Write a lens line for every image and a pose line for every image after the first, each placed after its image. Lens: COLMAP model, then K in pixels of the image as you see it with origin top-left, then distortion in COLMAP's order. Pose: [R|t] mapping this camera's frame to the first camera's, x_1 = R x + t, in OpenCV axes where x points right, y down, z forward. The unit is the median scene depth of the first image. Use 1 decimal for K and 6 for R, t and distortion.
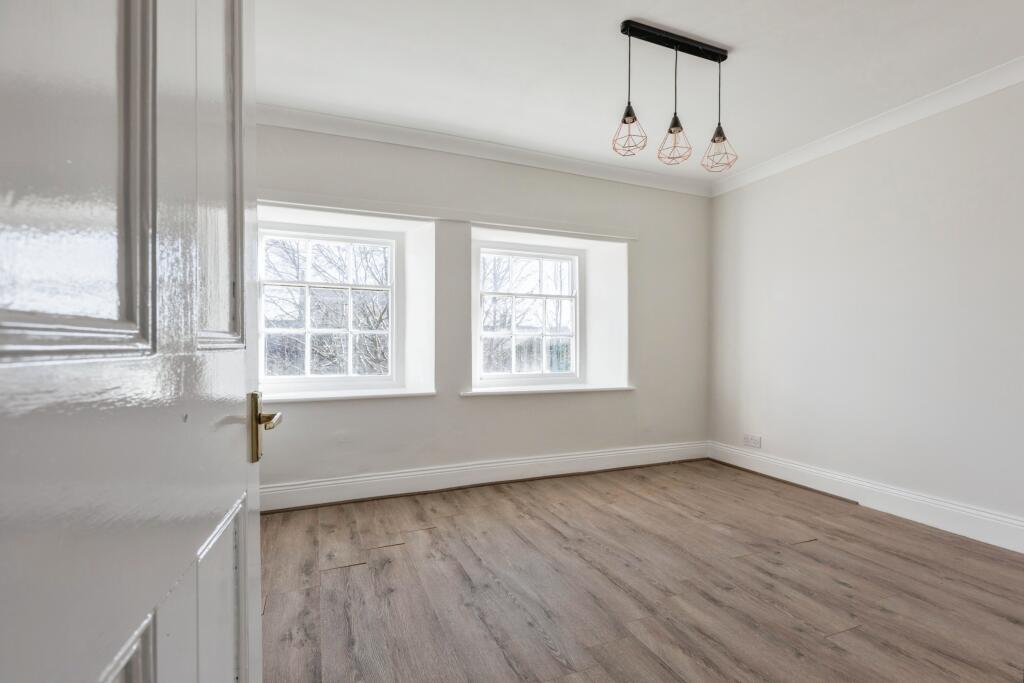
lens RADIAL K [[464.2, 0, 512.1], [0, 464.2, 342.3], [0, 0, 1]] dist [0.001418, -0.000680]
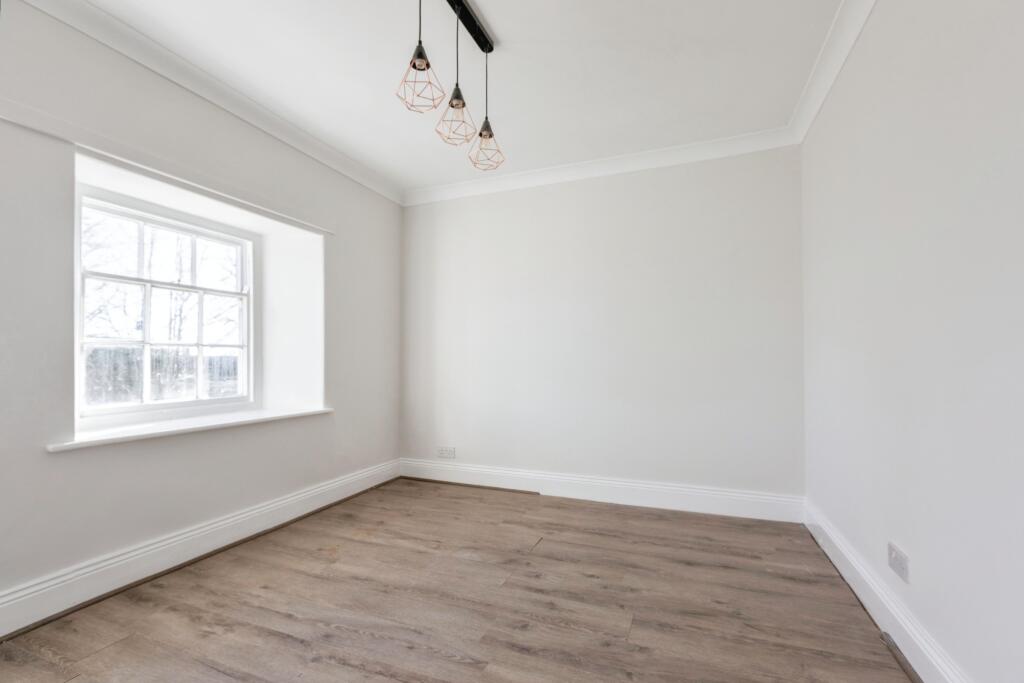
lens RADIAL K [[464.2, 0, 542.9], [0, 464.2, 350.1], [0, 0, 1]] dist [0.001418, -0.000680]
pose [[0.703184, 0.009051, 0.710951, -0.100138], [0.000782, 0.999909, -0.013503, 0.003519], [-0.711008, 0.010052, 0.703112, 0.215386]]
